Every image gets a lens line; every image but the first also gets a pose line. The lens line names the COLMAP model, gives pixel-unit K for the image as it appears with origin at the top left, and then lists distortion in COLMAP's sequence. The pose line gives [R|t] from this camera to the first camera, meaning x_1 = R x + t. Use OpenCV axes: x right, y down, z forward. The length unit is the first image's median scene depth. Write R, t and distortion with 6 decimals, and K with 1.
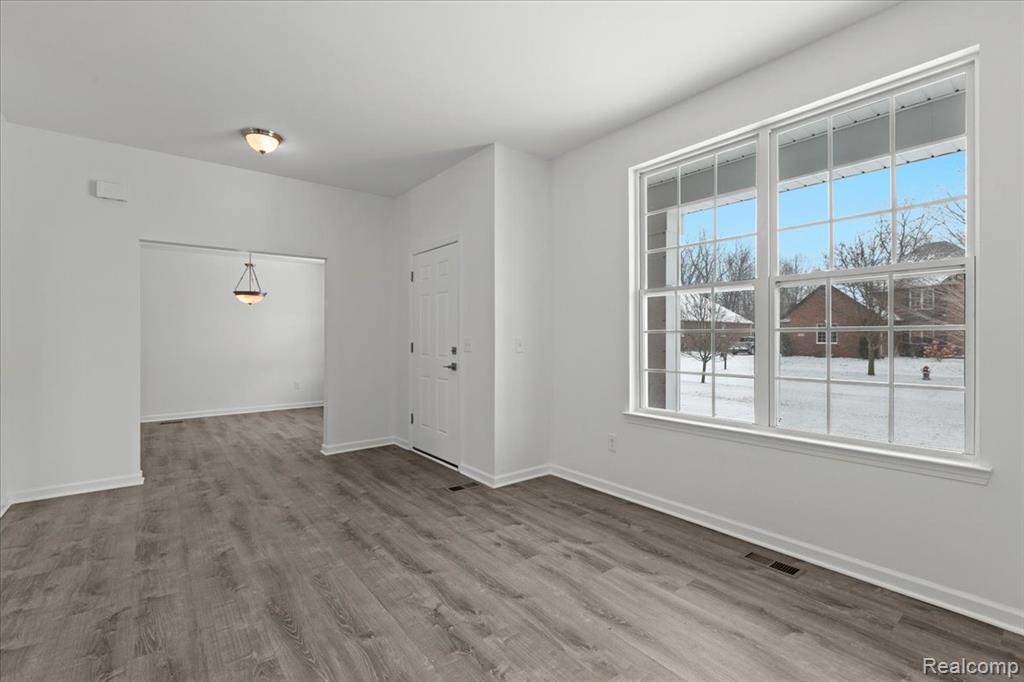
lens RADIAL K [[455.7, 0, 512.3], [0, 455.7, 338.7], [0, 0, 1]] dist [0.000697, -0.000150]
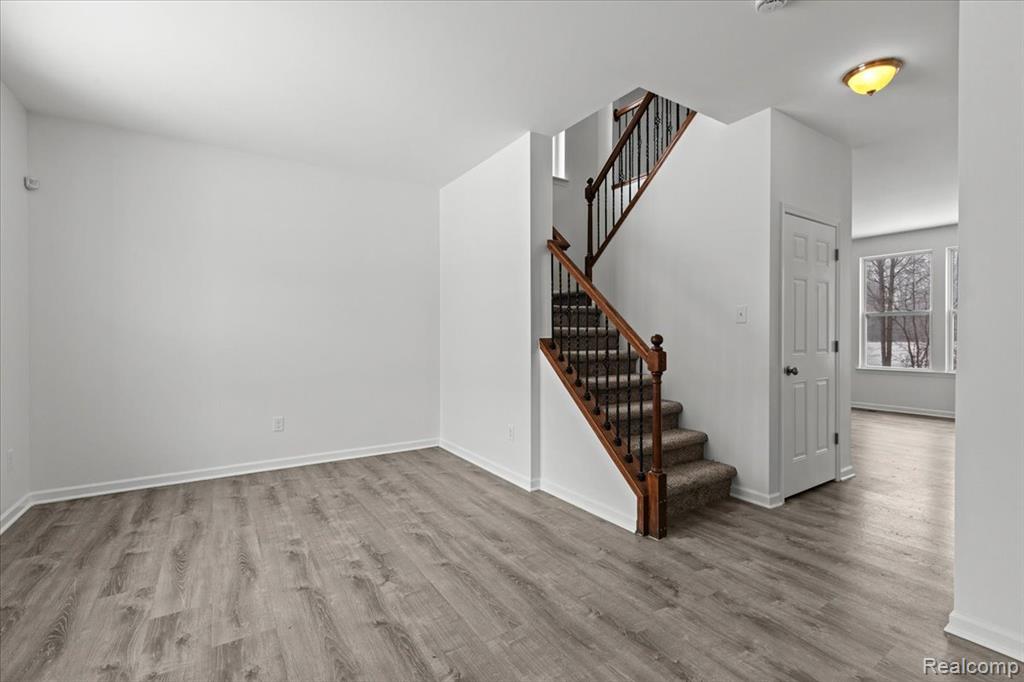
lens RADIAL K [[453.8, 0, 510.4], [0, 453.8, 338.9], [0, 0, 1]] dist [0.001813, -0.000525]
pose [[-0.996090, -0.000480, 0.088339, -0.435803], [0.000517, 0.999936, 0.011267, -0.002910], [-0.088338, 0.011269, -0.996027, 1.594828]]
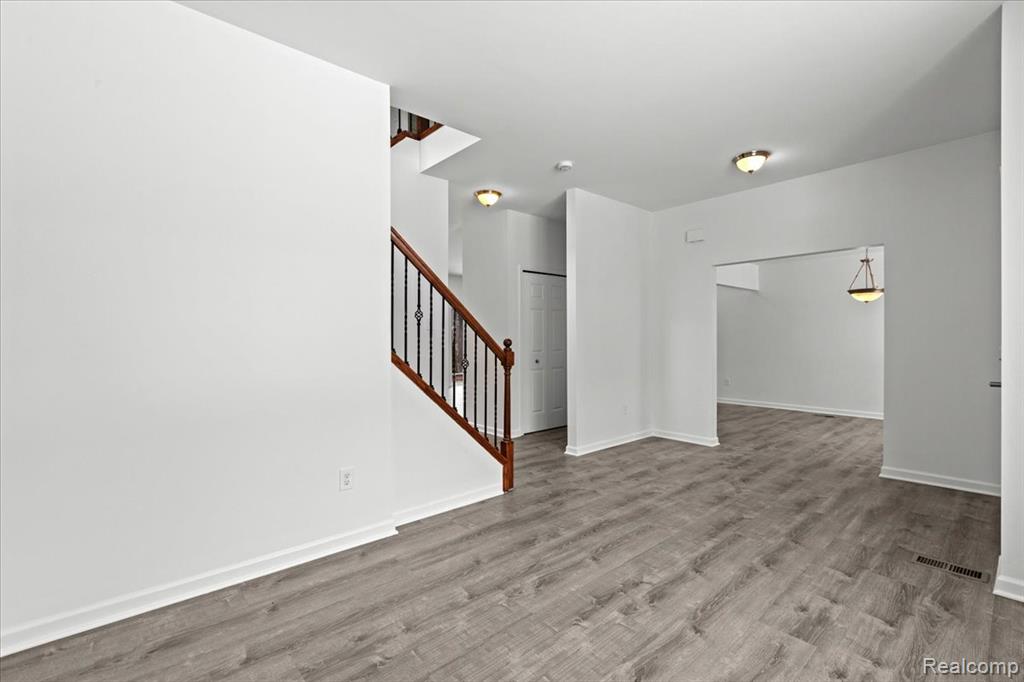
lens RADIAL K [[453.8, 0, 510.4], [0, 453.8, 338.9], [0, 0, 1]] dist [0.001813, -0.000525]
pose [[0.054299, 0.002013, -0.998523, 0.714373], [-0.000187, 0.999998, 0.002006, -0.003657], [0.998525, 0.000078, 0.054300, 0.477060]]
